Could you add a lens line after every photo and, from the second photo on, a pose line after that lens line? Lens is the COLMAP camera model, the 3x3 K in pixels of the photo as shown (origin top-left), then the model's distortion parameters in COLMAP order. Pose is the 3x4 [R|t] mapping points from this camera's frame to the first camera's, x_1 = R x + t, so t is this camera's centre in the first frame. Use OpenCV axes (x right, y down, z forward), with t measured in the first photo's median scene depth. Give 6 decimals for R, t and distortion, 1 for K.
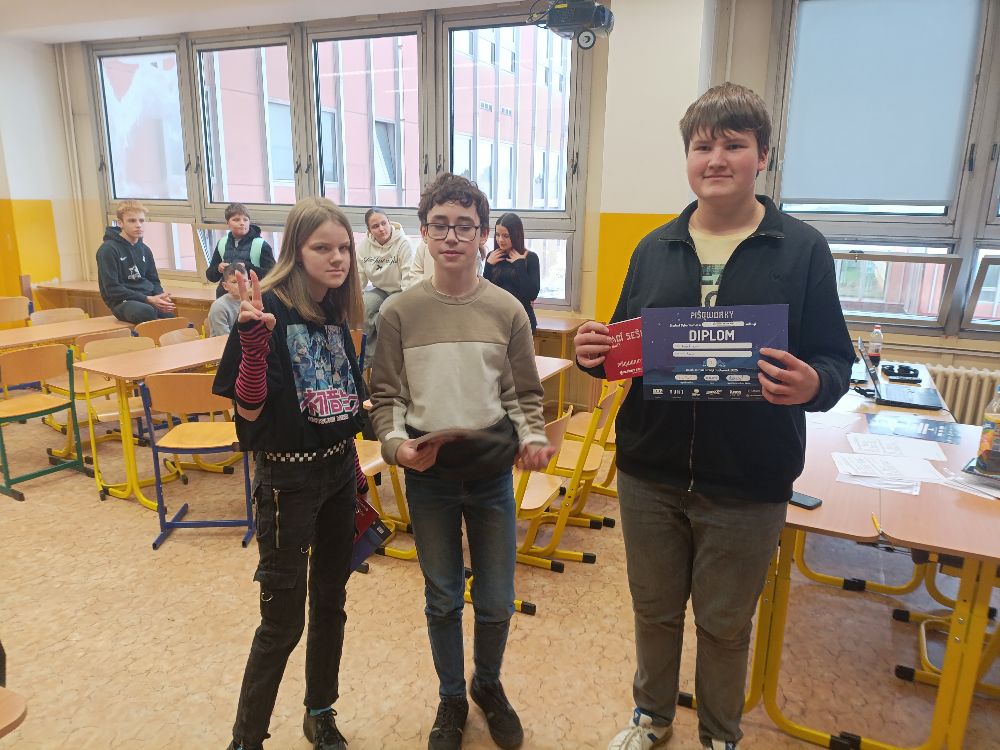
lens RADIAL K [[716.3, 0, 501.8], [0, 716.3, 382.7], [0, 0, 1]] dist [0.061699, -0.089721]
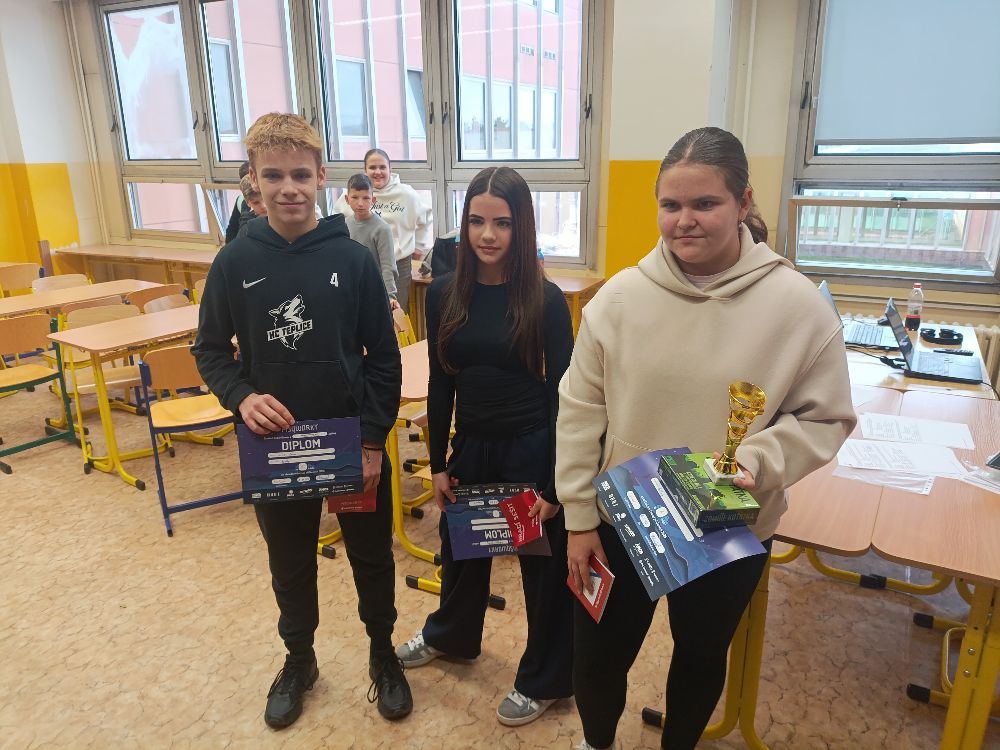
lens RADIAL K [[725.8, 0, 500.0], [0, 725.8, 375.0], [0, 0, 1]] dist [0.029169, -0.038479]
pose [[0.996642, -0.003471, -0.081809, 0.107369], [0.007620, 0.998697, 0.050466, -0.020258], [0.081527, -0.050920, 0.995369, 0.091222]]
